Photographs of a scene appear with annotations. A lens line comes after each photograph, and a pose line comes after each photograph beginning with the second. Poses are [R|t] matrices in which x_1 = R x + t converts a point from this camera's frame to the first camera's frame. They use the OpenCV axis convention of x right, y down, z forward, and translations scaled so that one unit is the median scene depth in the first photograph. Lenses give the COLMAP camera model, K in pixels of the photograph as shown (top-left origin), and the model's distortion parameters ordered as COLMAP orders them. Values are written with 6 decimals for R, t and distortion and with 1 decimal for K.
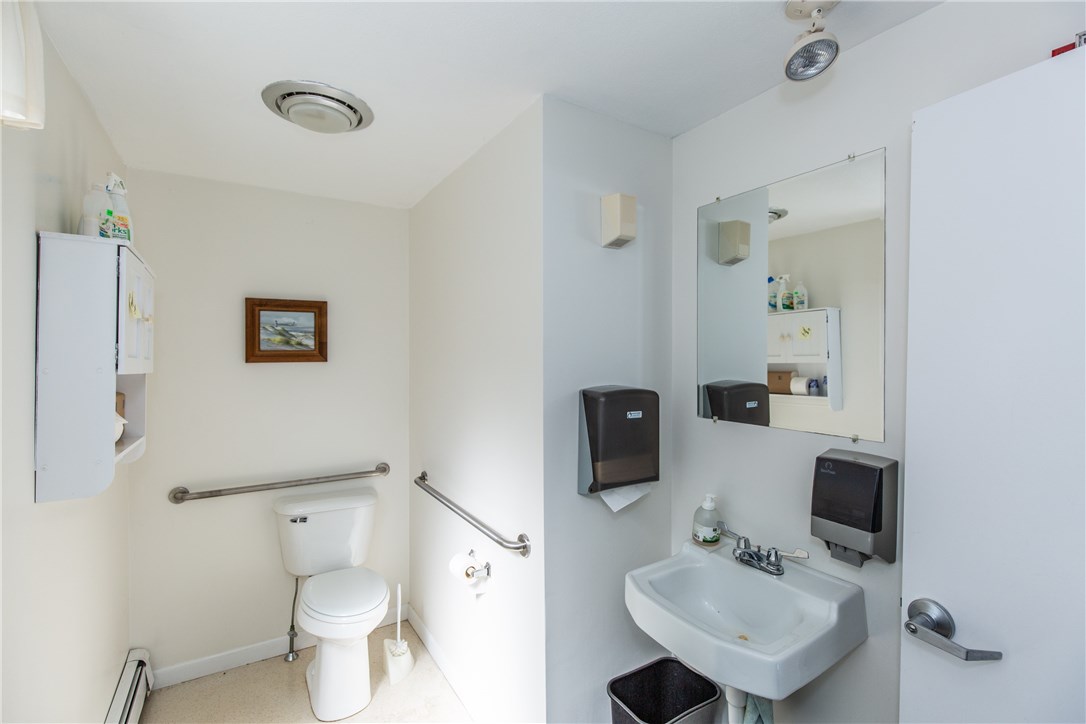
lens RADIAL K [[484.9, 0, 541.1], [0, 484.9, 359.7], [0, 0, 1]] dist [0.003559, -0.000707]
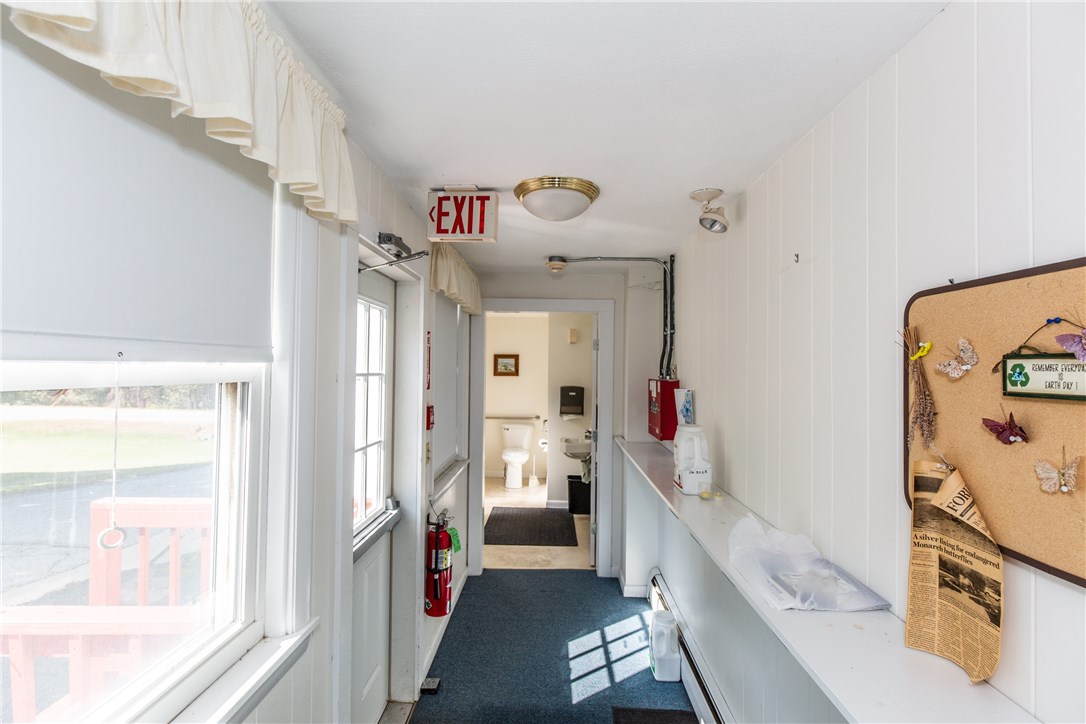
lens RADIAL K [[484.9, 0, 543.2], [0, 484.9, 362.6], [0, 0, 1]] dist [0.003559, -0.000707]
pose [[0.859278, 0.001820, -0.511505, 1.106576], [-0.004507, 0.999982, -0.004014, -0.063379], [0.511489, 0.005755, 0.859271, -1.317968]]
